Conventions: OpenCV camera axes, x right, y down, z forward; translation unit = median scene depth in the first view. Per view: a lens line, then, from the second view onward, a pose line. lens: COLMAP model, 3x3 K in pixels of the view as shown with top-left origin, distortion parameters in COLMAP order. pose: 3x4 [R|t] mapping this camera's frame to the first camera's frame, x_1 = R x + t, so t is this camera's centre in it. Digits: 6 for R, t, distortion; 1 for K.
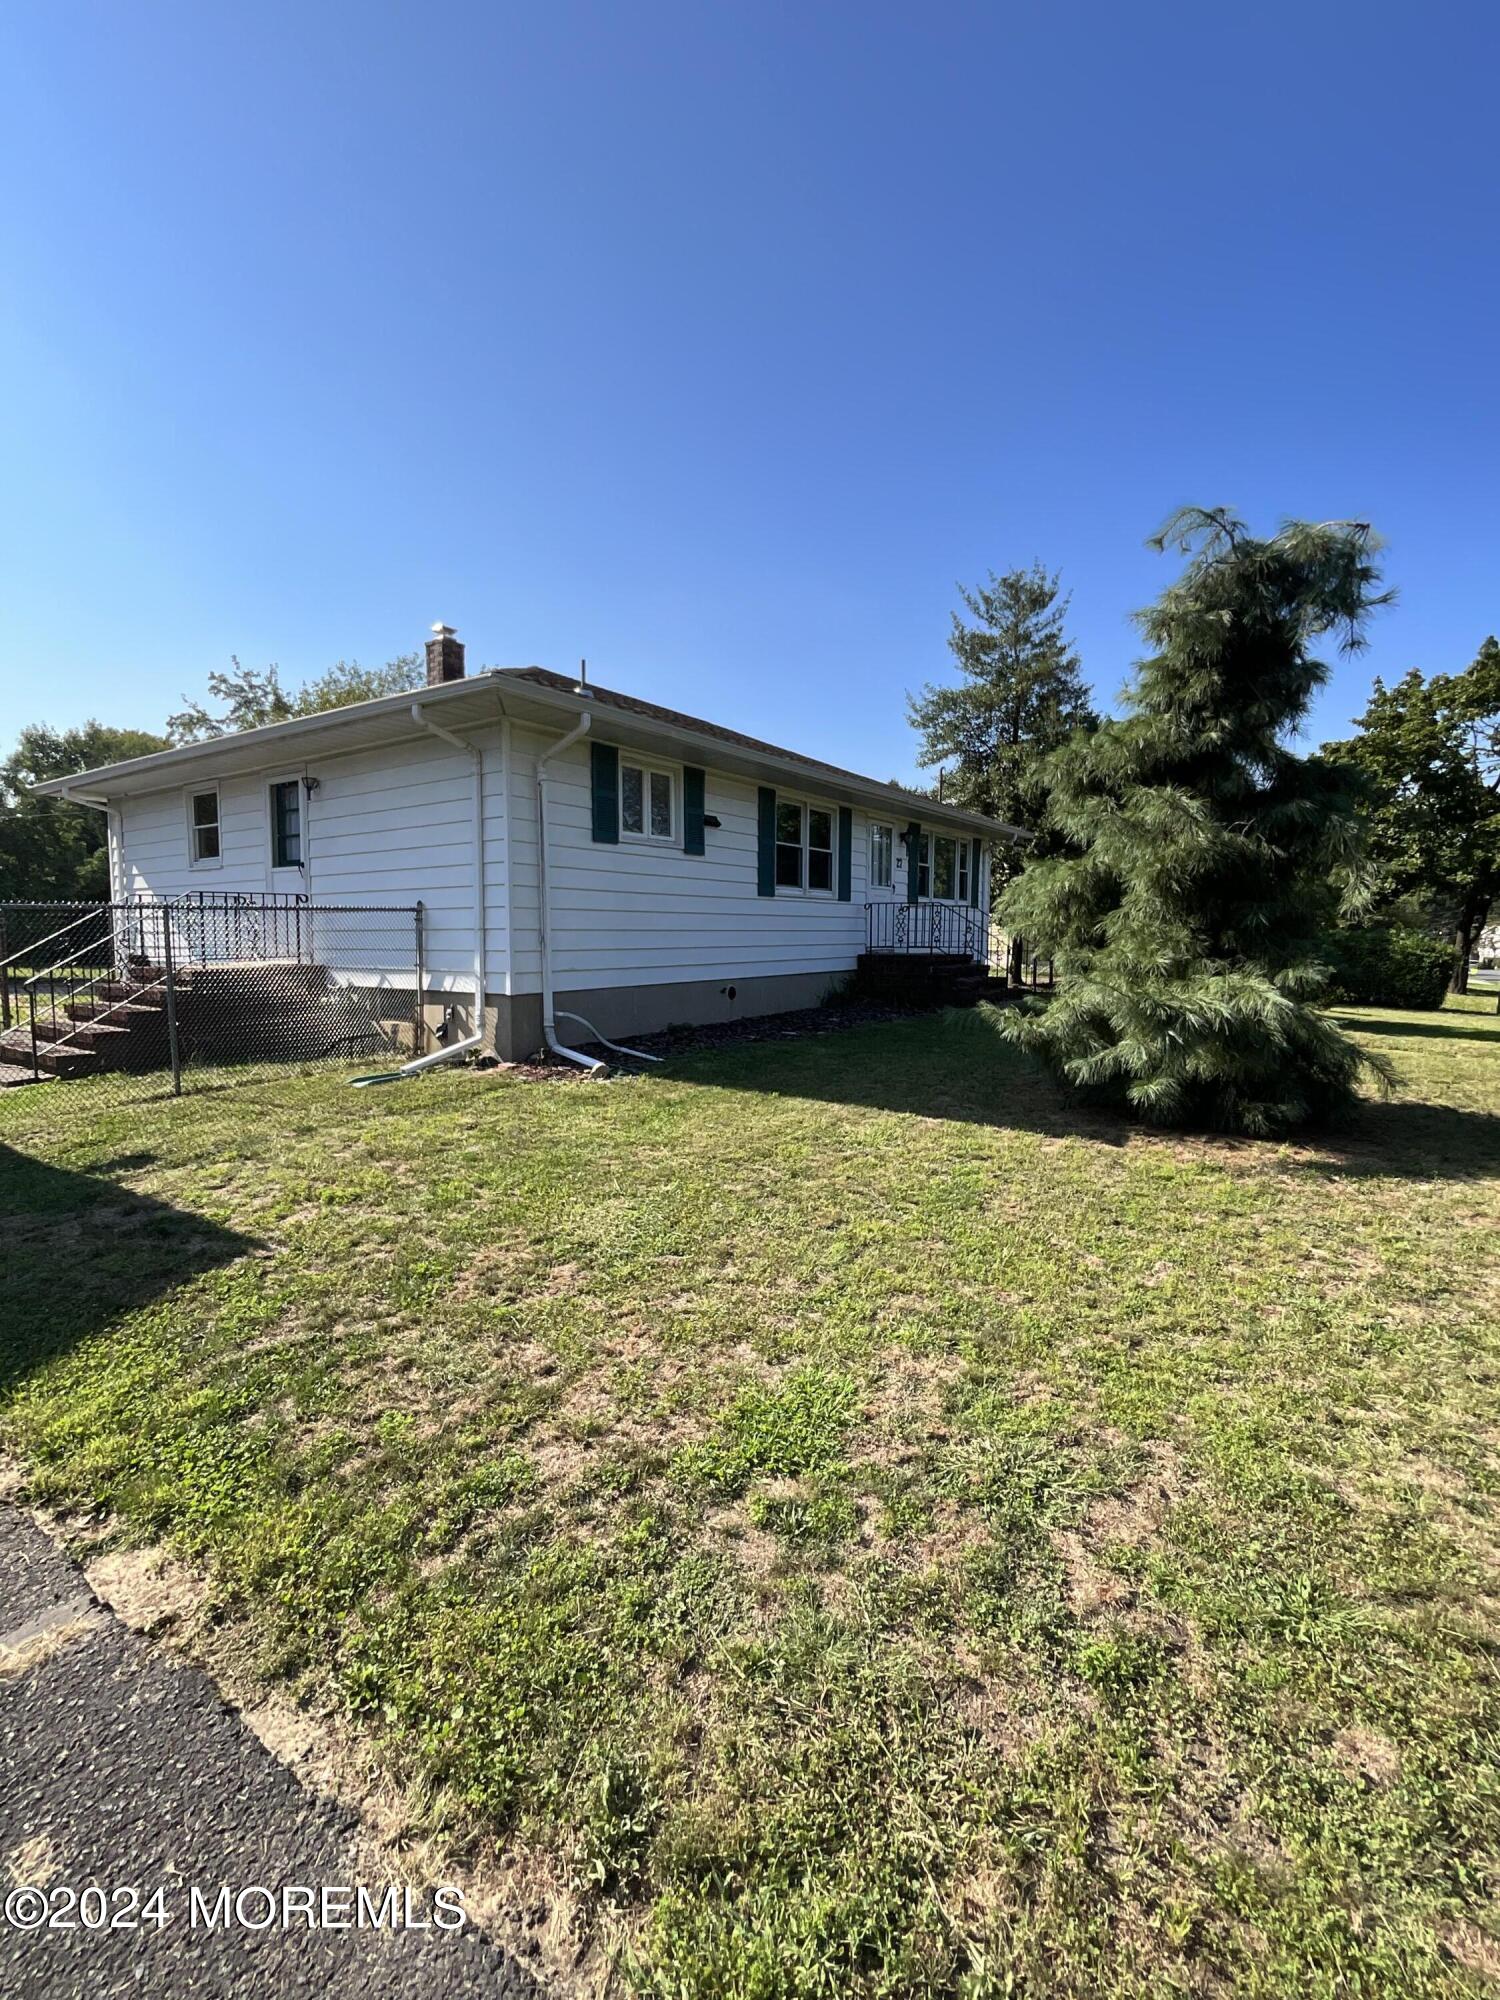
lens RADIAL K [[872.5, 0, 743.5], [0, 872.5, 997.5], [0, 0, 1]] dist [0.000075, 0.000030]
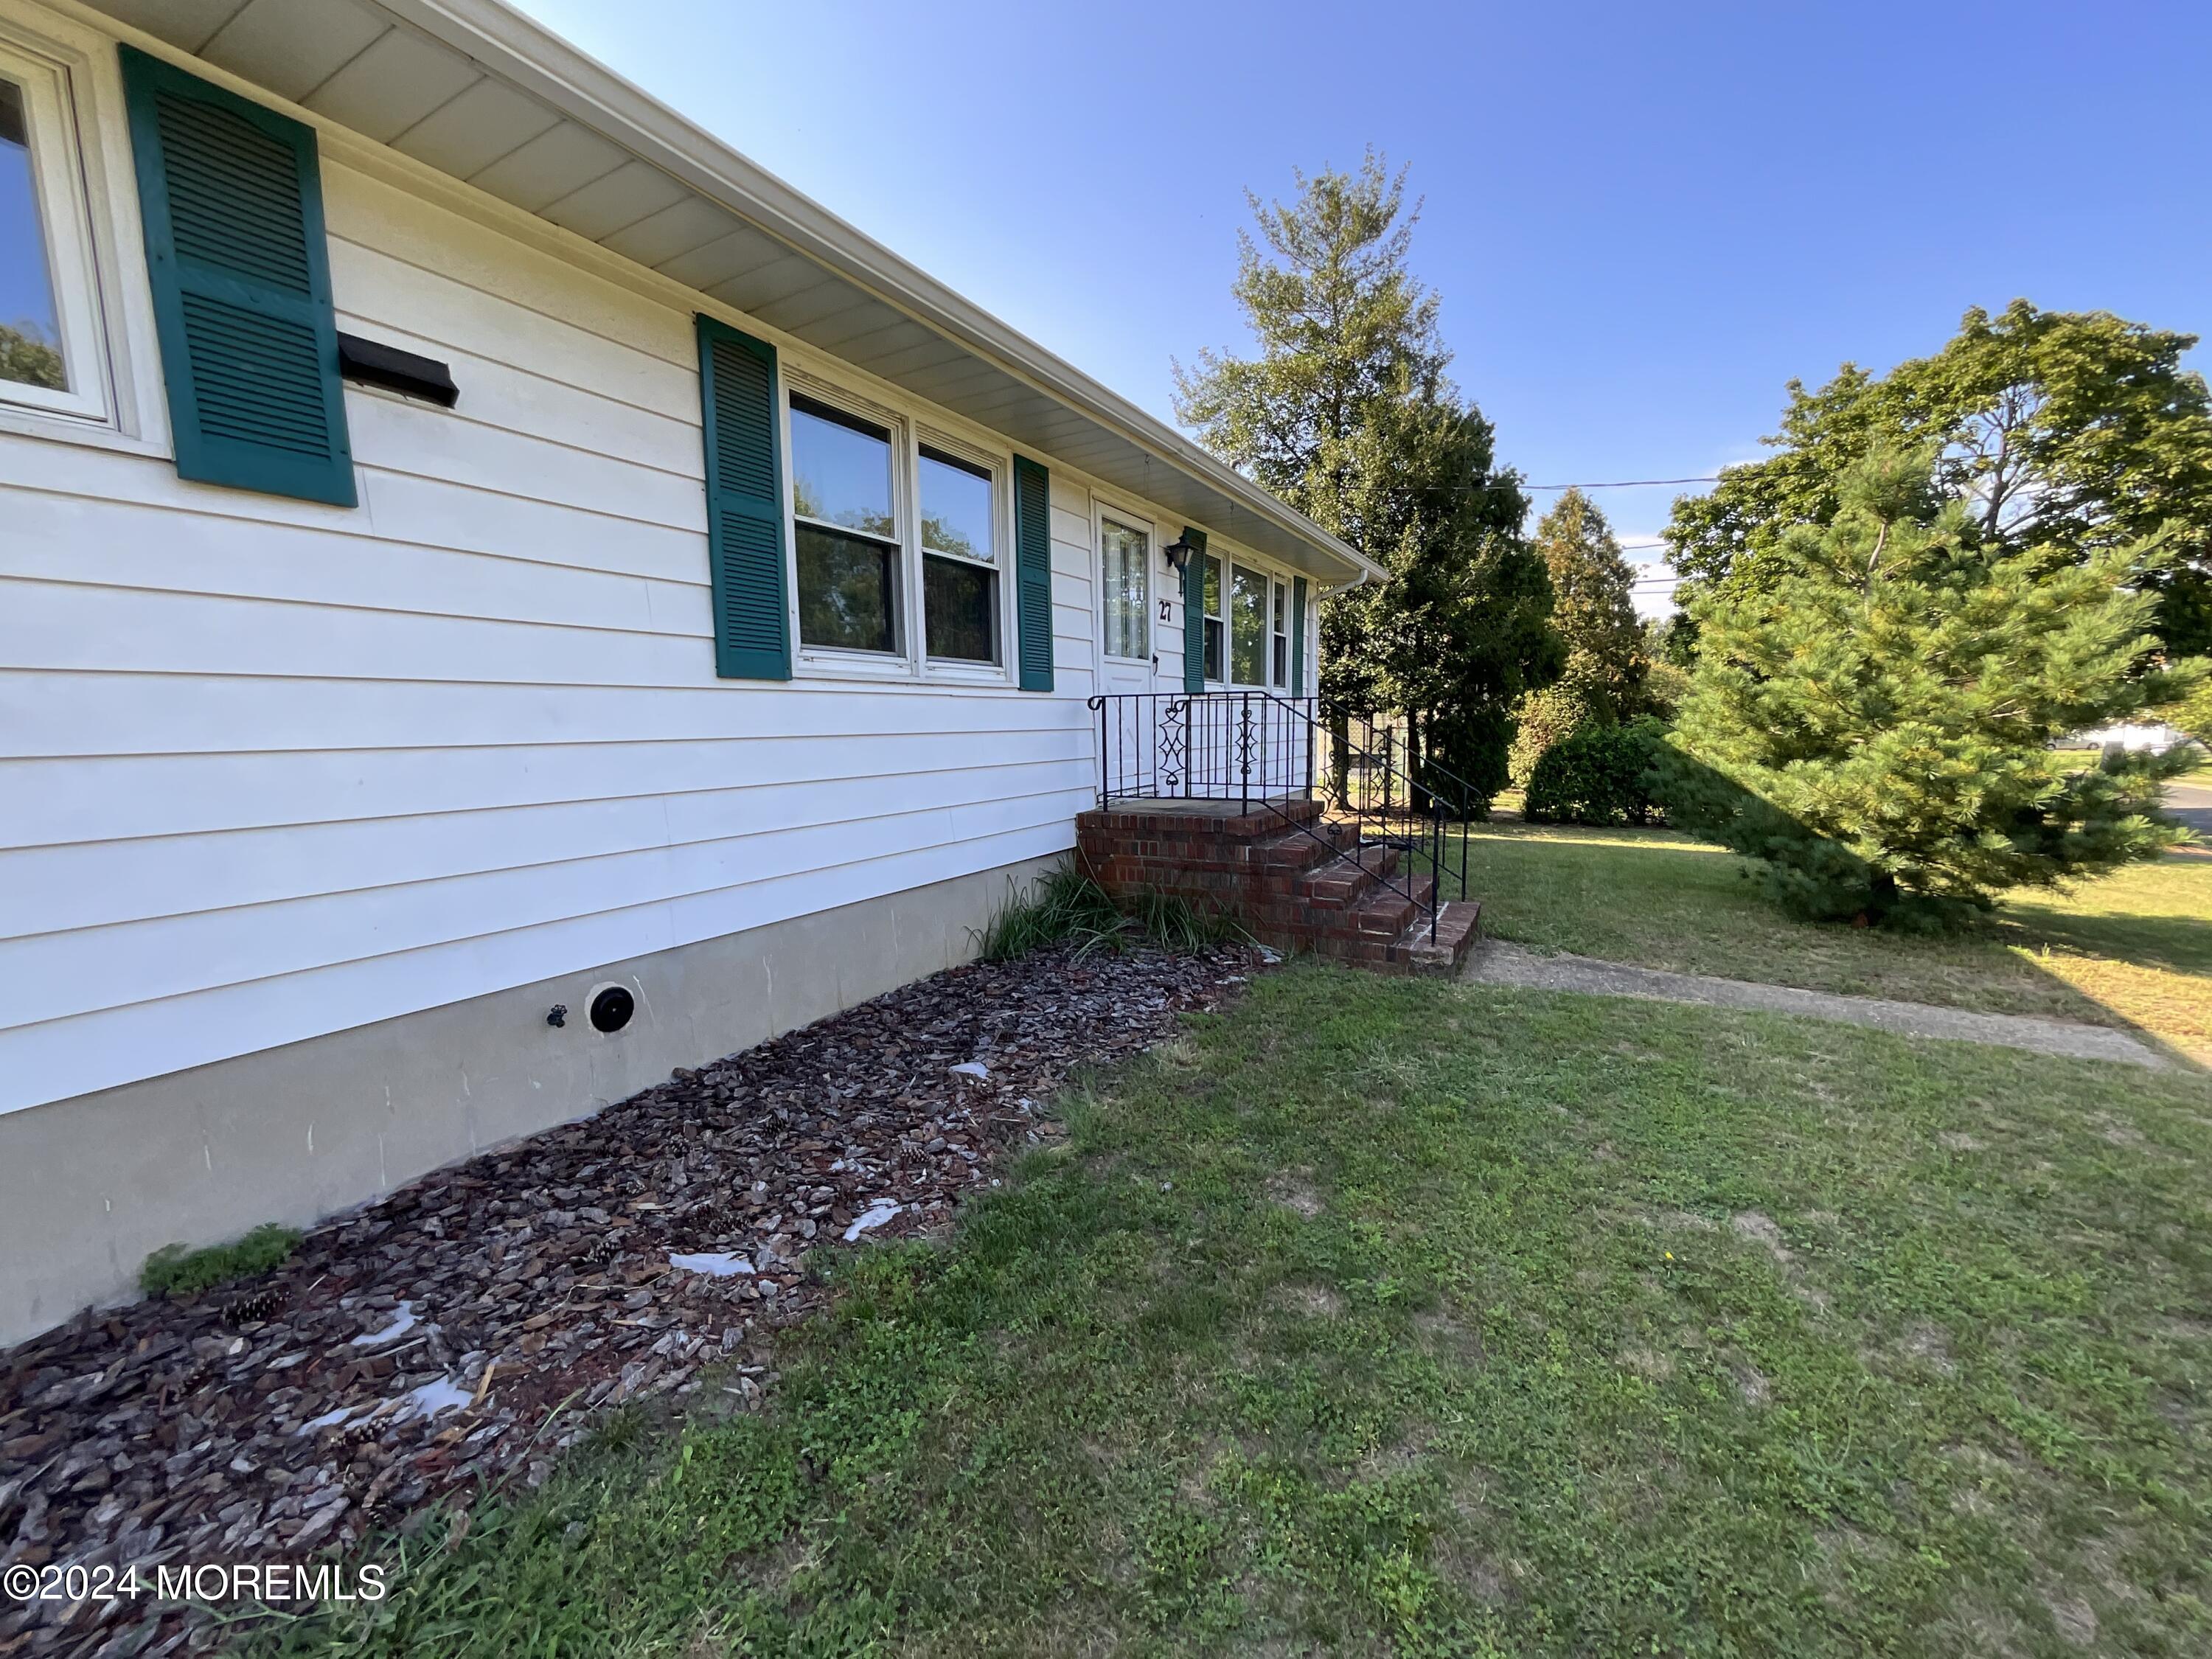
lens RADIAL K [[887.3, 0, 1108.6], [0, 887.3, 835.3], [0, 0, 1]] dist [0.001805, -0.000569]
pose [[0.994340, -0.032845, 0.101042, 0.092995], [0.027797, 0.998313, 0.050967, -0.055137], [-0.102545, -0.047870, 0.993576, 0.506885]]
